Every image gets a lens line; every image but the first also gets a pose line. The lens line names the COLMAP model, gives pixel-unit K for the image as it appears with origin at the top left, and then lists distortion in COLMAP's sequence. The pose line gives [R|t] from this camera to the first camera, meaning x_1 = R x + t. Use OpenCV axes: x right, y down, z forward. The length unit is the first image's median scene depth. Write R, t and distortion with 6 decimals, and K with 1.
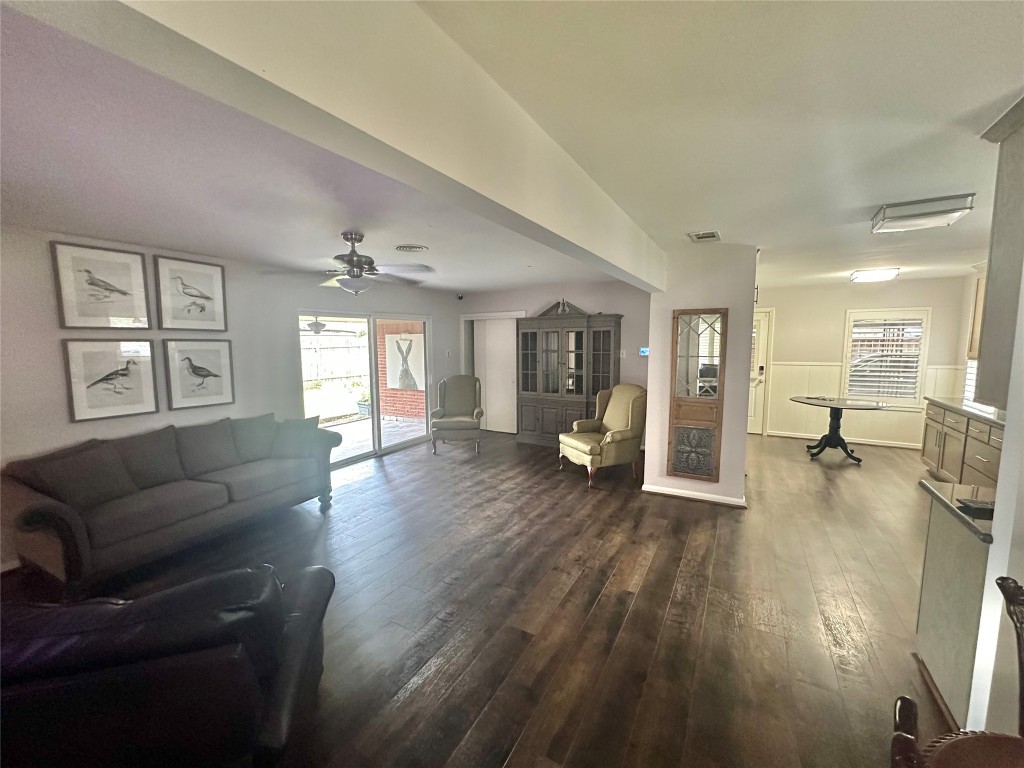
lens RADIAL K [[409.9, 0, 510.2], [0, 409.9, 382.9], [0, 0, 1]] dist [-0.000231, 0.000013]
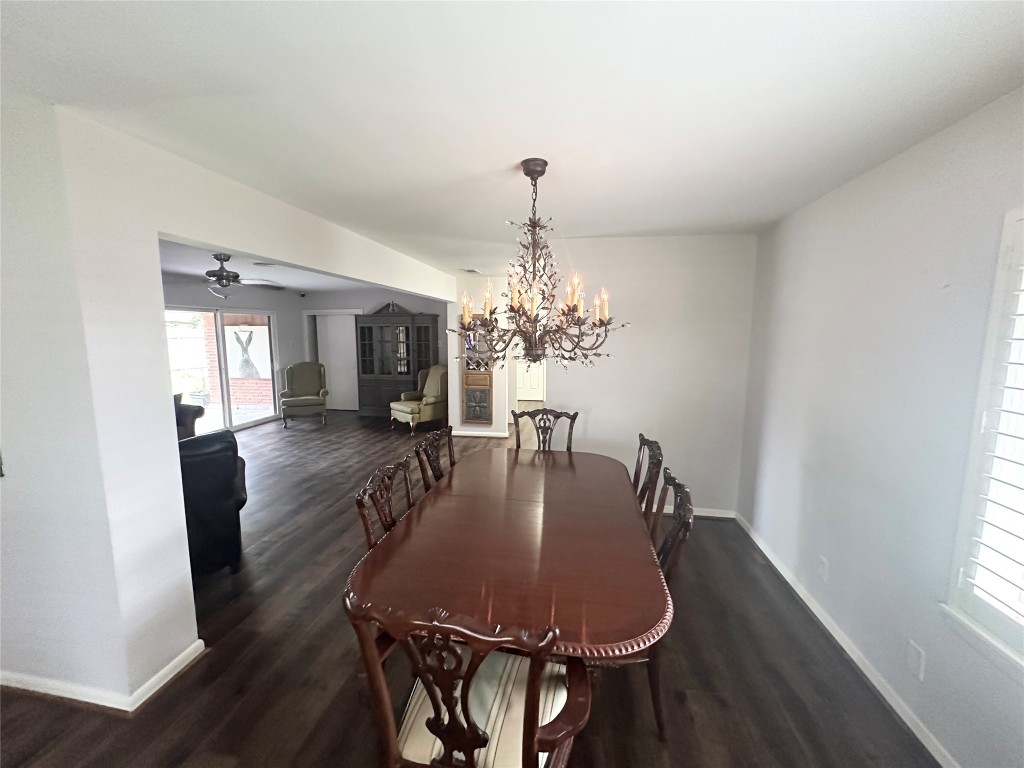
lens RADIAL K [[409.9, 0, 512.7], [0, 409.9, 385.4], [0, 0, 1]] dist [-0.000231, 0.000013]
pose [[0.935214, -0.035424, 0.352307, 0.021533], [0.027546, 0.999246, 0.027349, 0.039652], [-0.353010, -0.015872, 0.935485, -0.384406]]
